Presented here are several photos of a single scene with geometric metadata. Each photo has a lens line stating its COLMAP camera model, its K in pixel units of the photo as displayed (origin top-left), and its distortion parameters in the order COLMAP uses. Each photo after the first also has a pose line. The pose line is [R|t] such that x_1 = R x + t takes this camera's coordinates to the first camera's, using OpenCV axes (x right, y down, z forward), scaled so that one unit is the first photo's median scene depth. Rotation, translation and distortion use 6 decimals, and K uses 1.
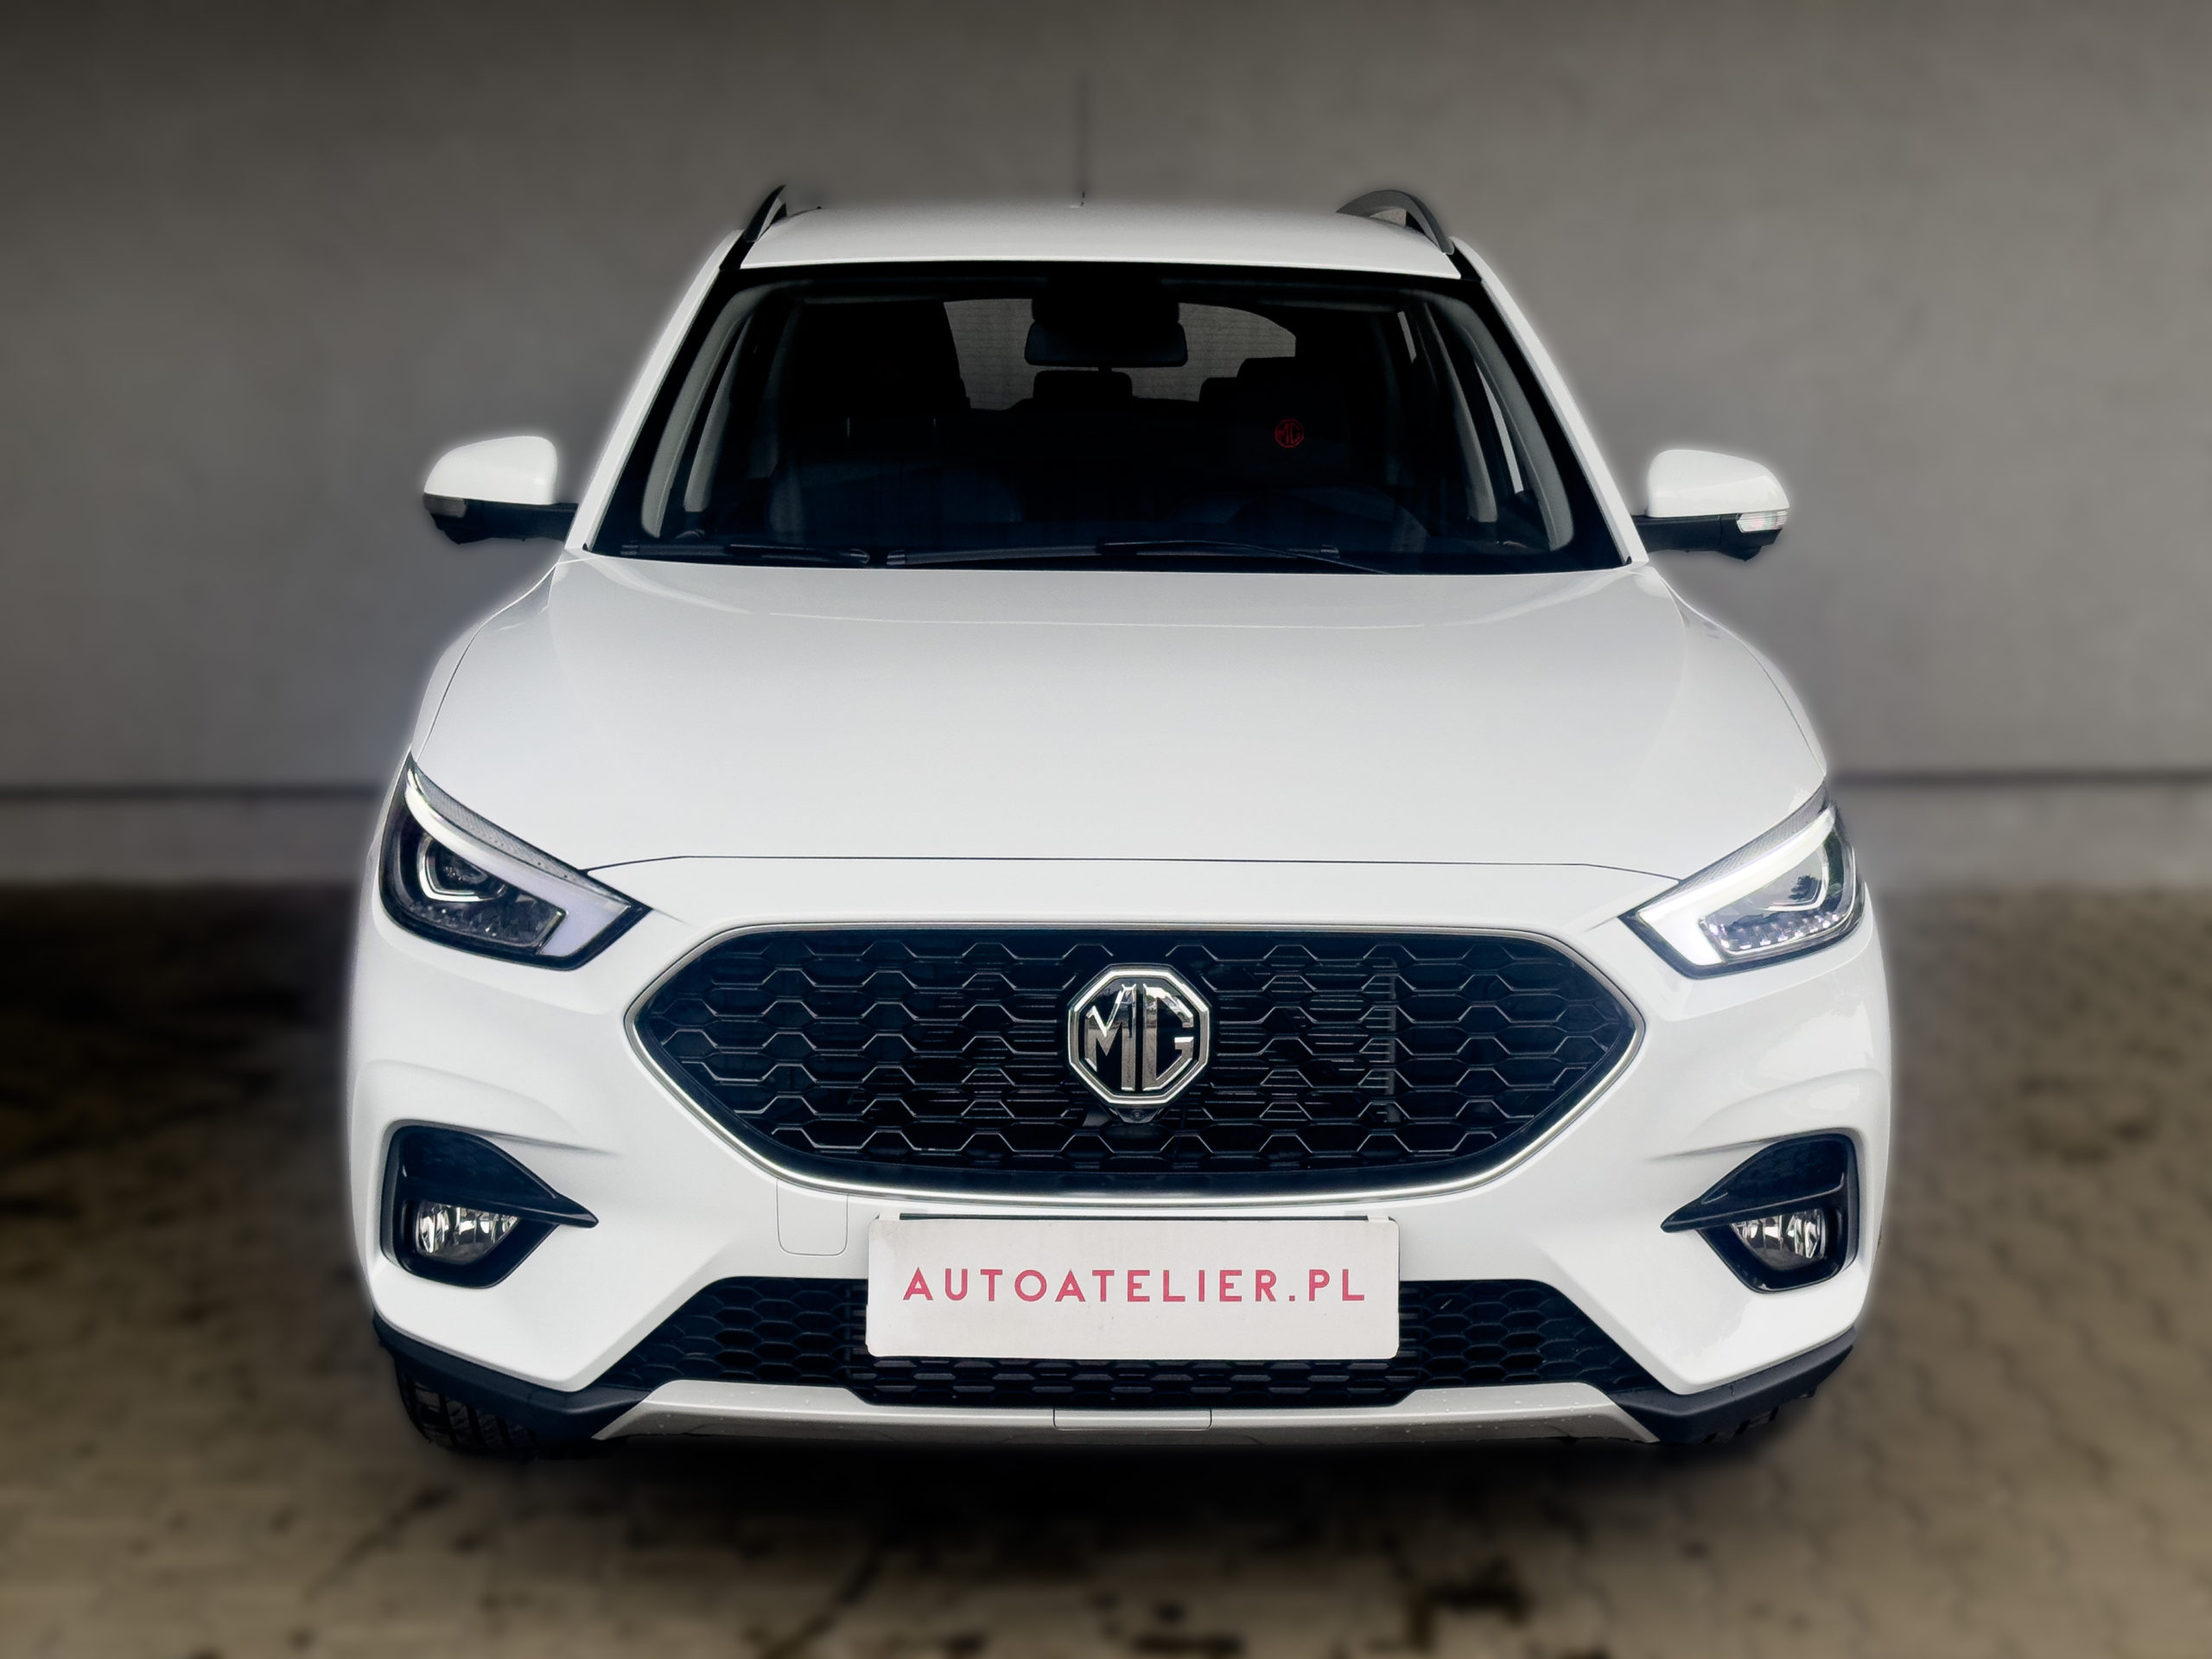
lens RADIAL K [[3124.2, 0, 1106.0], [0, 3124.2, 829.5], [0, 0, 1]] dist [0.154259, -0.030021]
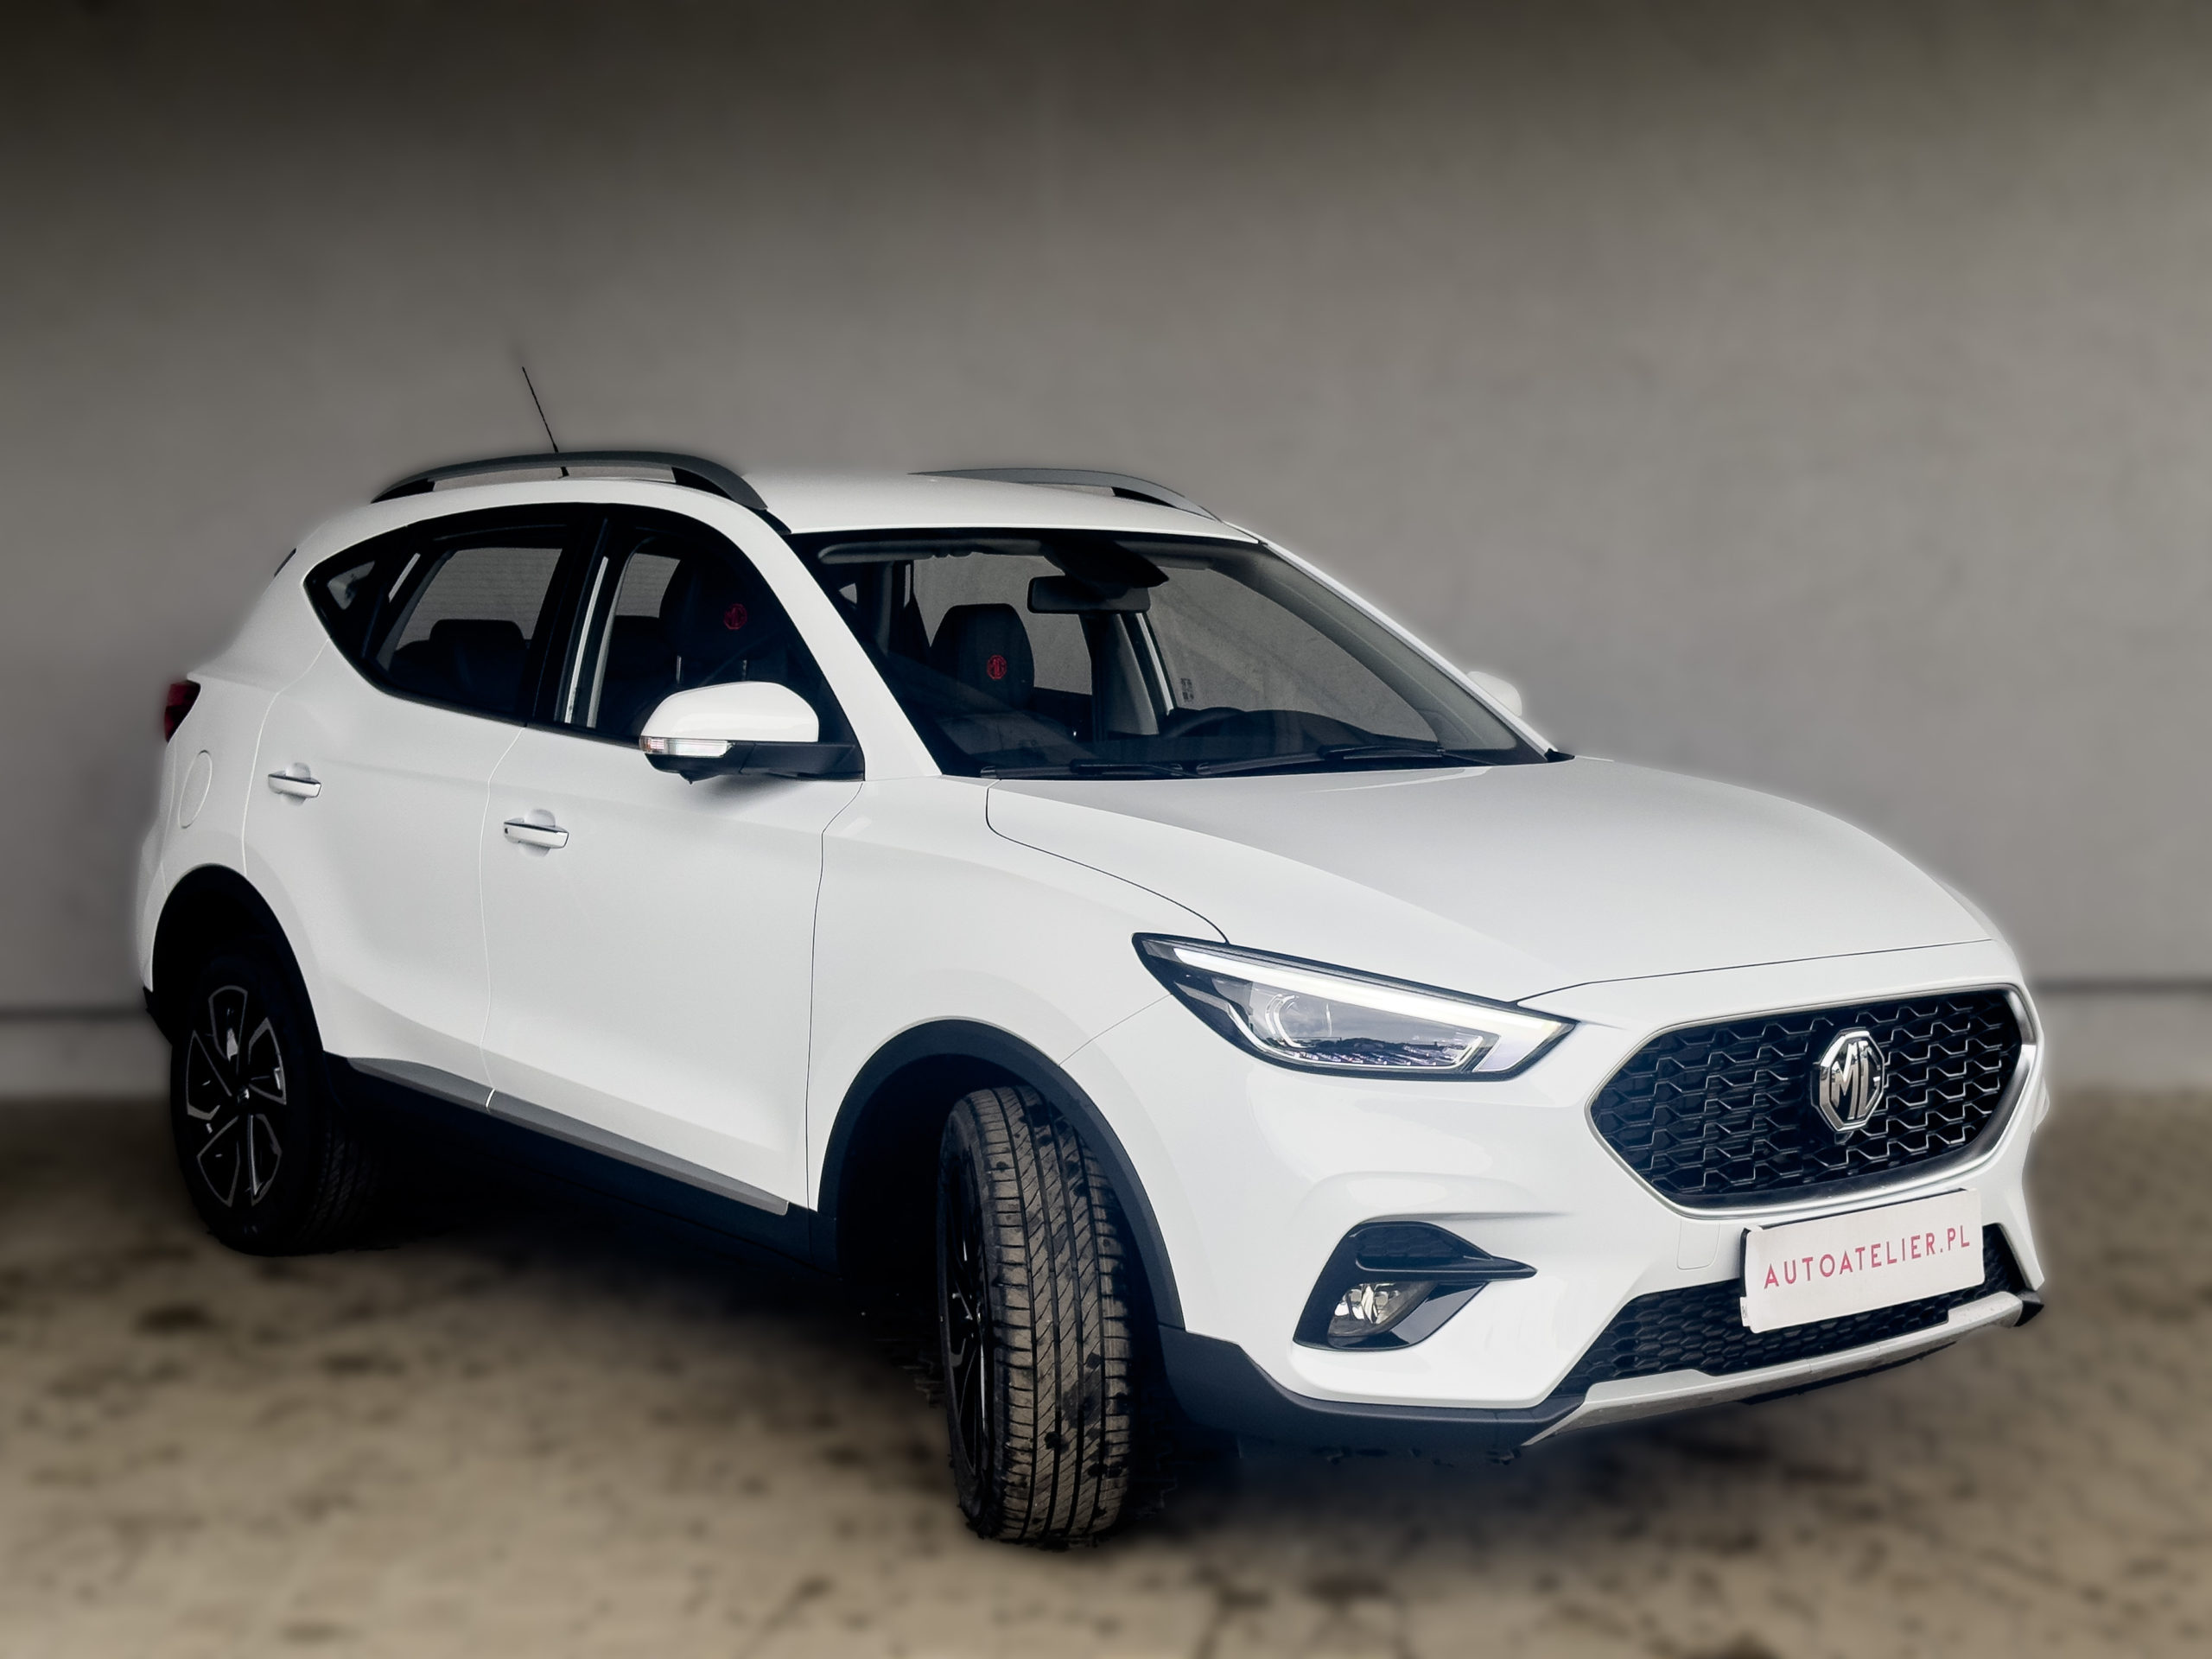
lens RADIAL K [[3124.2, 0, 1106.0], [0, 3124.2, 829.5], [0, 0, 1]] dist [0.154259, -0.030021]
pose [[0.784701, -0.057197, 0.617230, -1.118959], [0.102796, 0.993954, -0.038580, -0.025768], [-0.611292, 0.093723, 0.785836, 0.073675]]
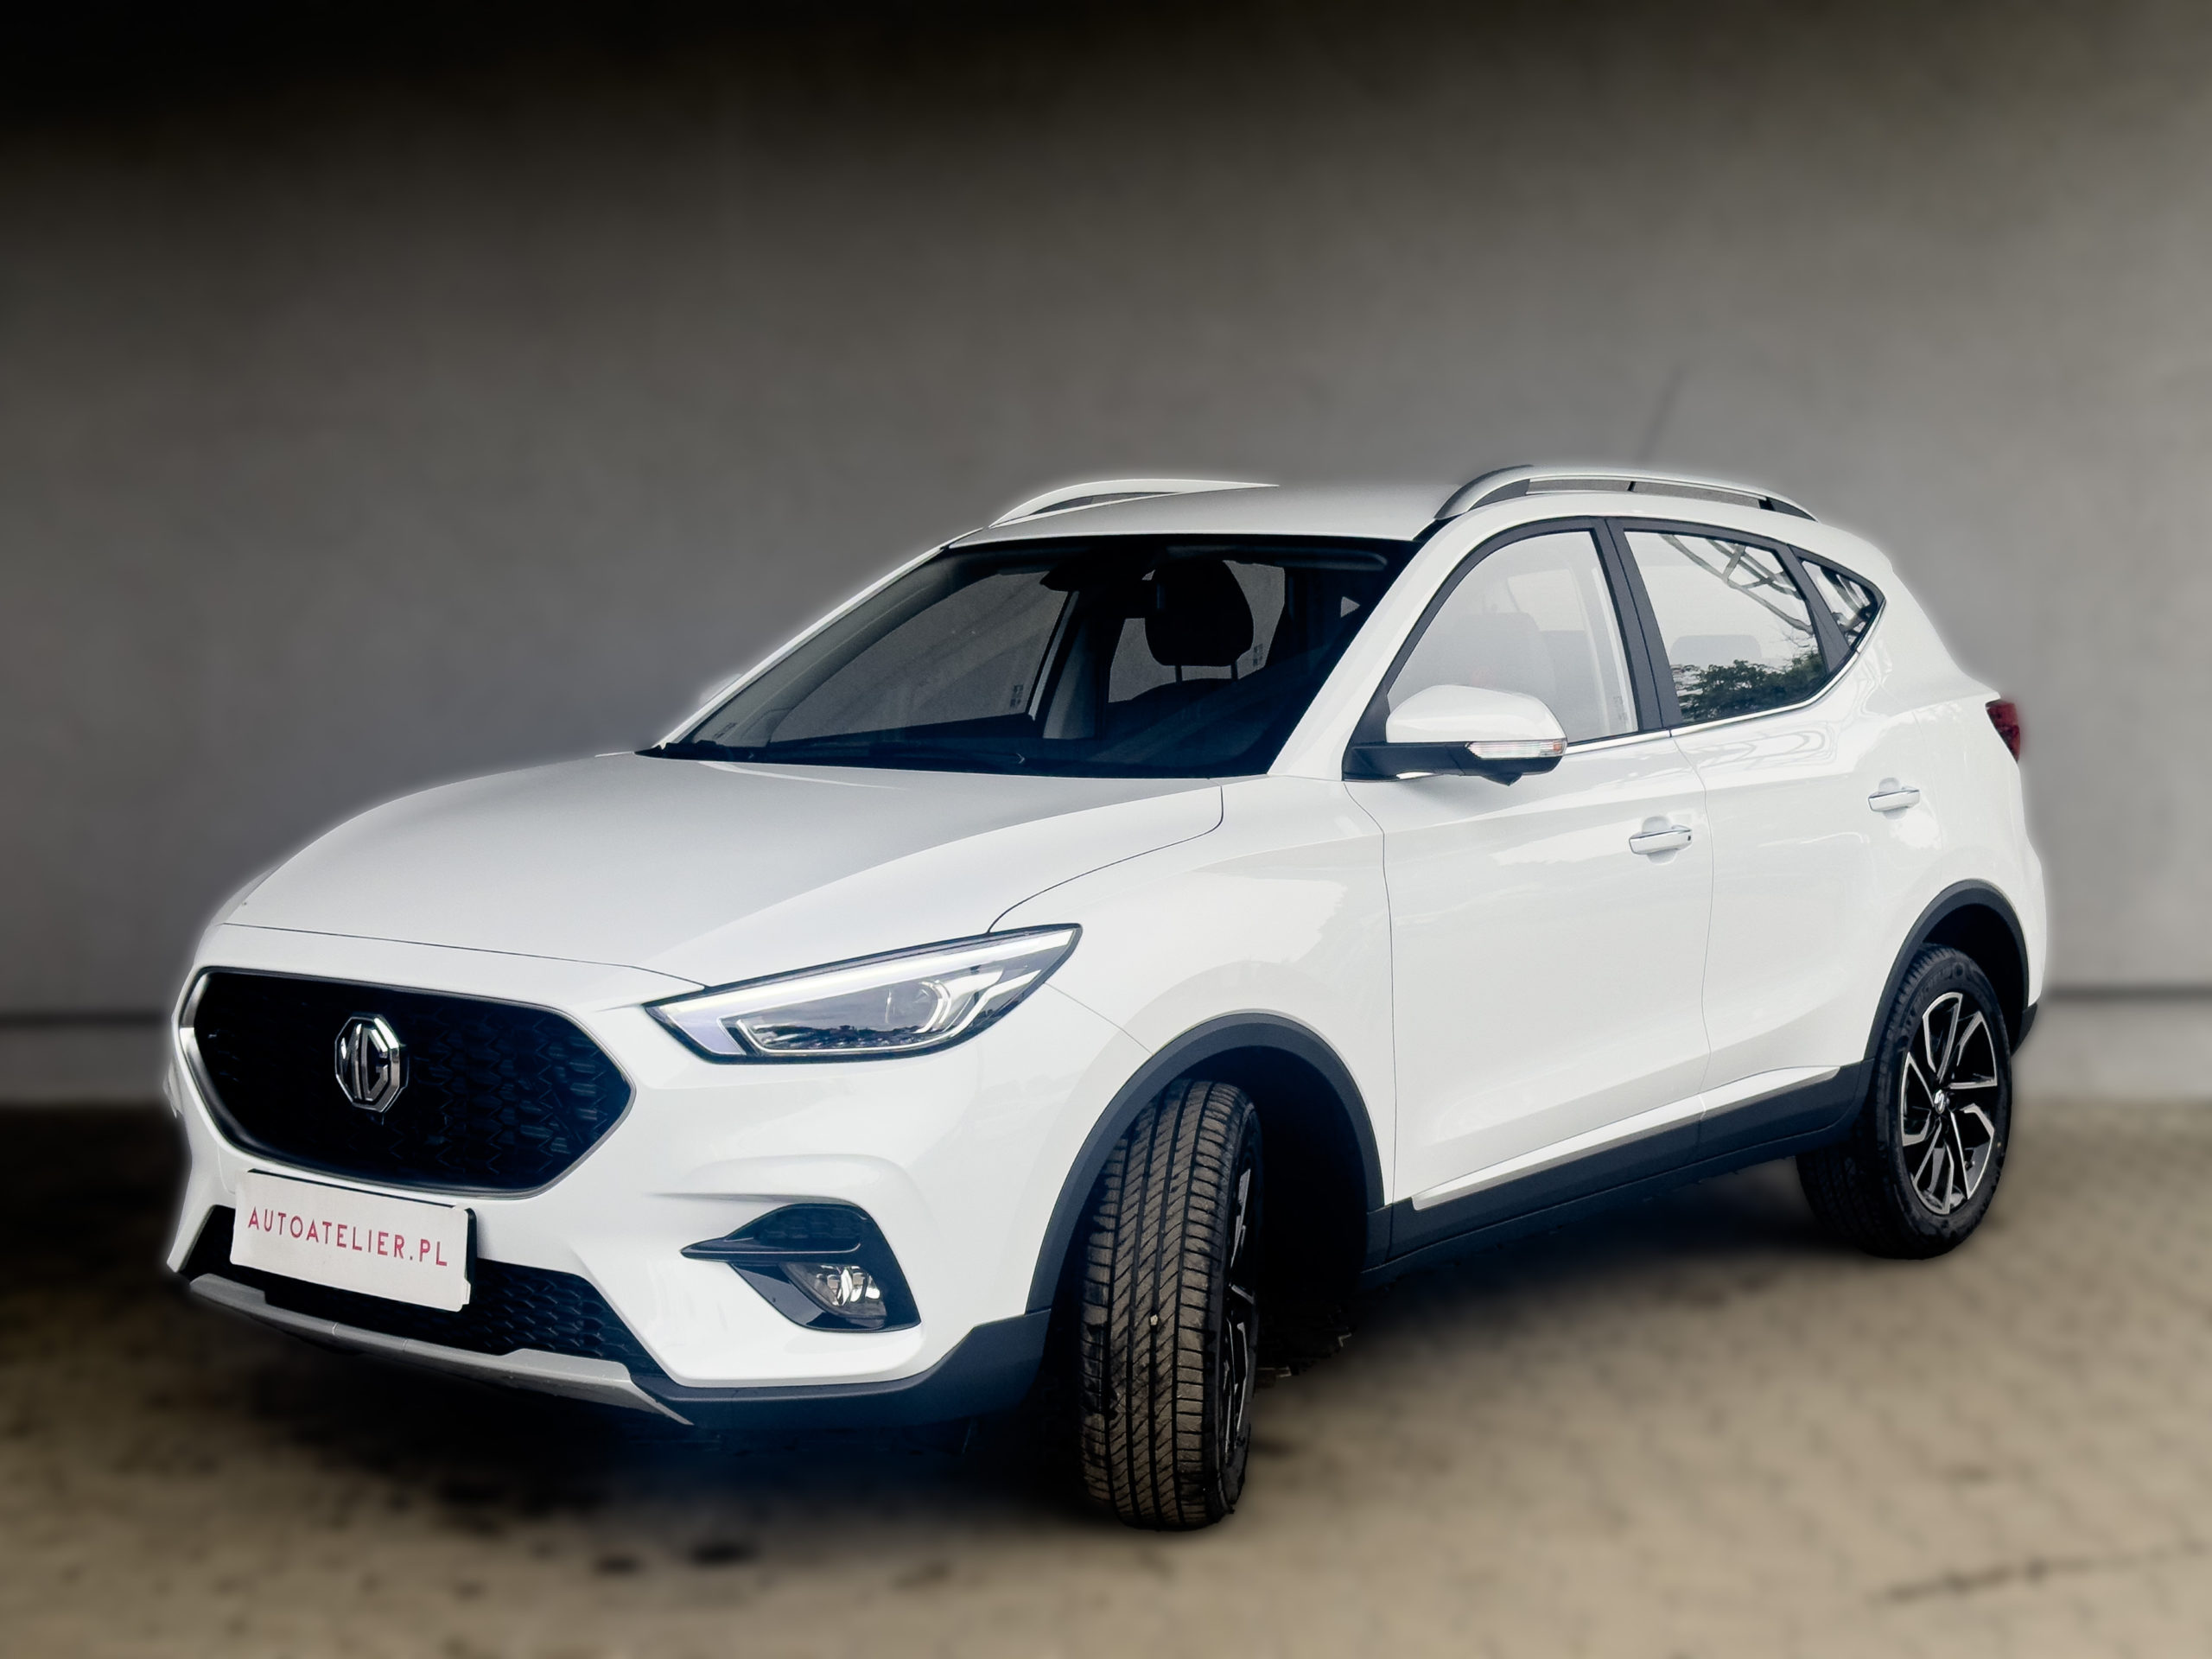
lens RADIAL K [[3124.2, 0, 1106.0], [0, 3124.2, 829.5], [0, 0, 1]] dist [0.154259, -0.030021]
pose [[0.748049, 0.034330, -0.662755, 1.204052], [-0.096762, 0.993631, -0.057746, 0.011179], [0.656552, 0.107326, 0.746606, 0.133799]]
